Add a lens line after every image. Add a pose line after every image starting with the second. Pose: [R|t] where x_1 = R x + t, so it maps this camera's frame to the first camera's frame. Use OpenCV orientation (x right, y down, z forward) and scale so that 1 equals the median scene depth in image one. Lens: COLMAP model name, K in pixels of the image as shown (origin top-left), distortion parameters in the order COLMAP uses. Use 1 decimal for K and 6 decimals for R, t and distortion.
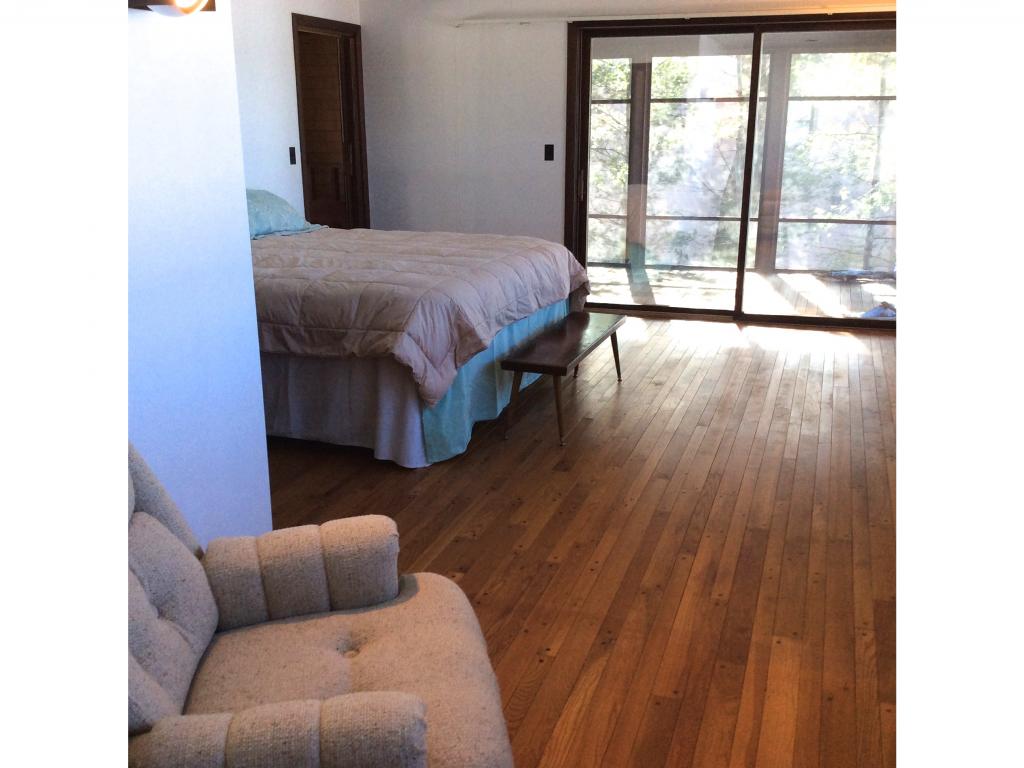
lens RADIAL K [[935.0, 0, 511.2], [0, 935.0, 408.0], [0, 0, 1]] dist [0.143935, -0.319846]
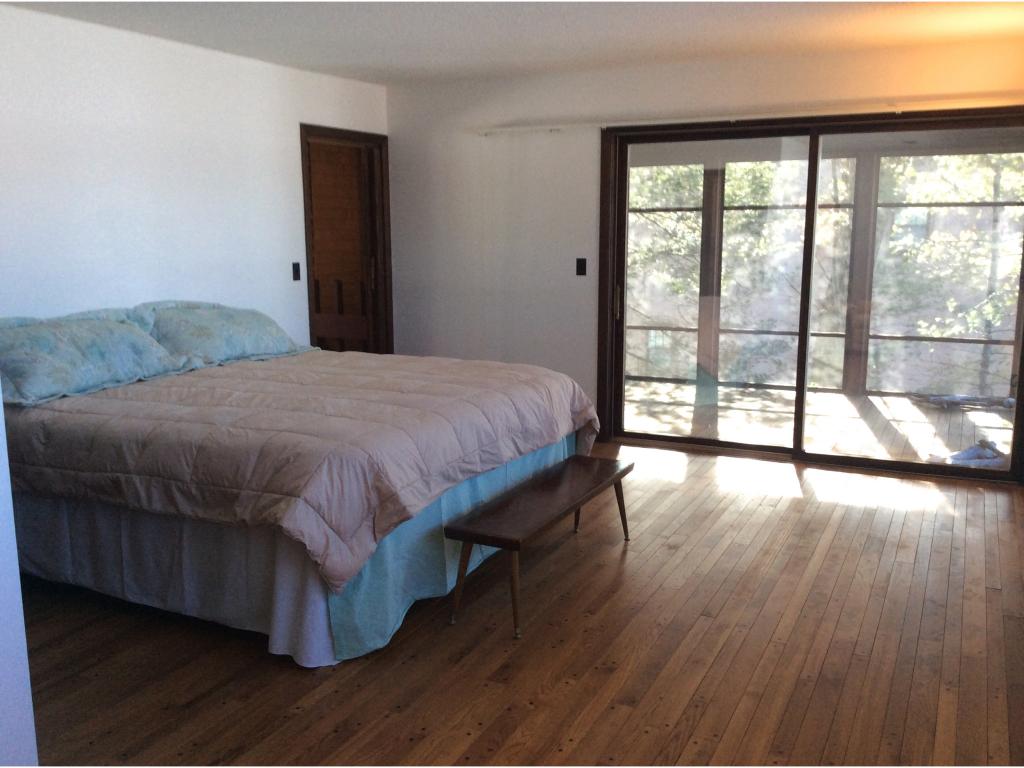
lens RADIAL K [[921.0, 0, 517.5], [0, 921.0, 399.4], [0, 0, 1]] dist [0.137070, -0.294914]
pose [[0.991342, 0.021192, -0.129587, 0.134680], [-0.034876, 0.993939, -0.104255, -0.069905], [0.126592, 0.107872, 0.986072, 0.184707]]
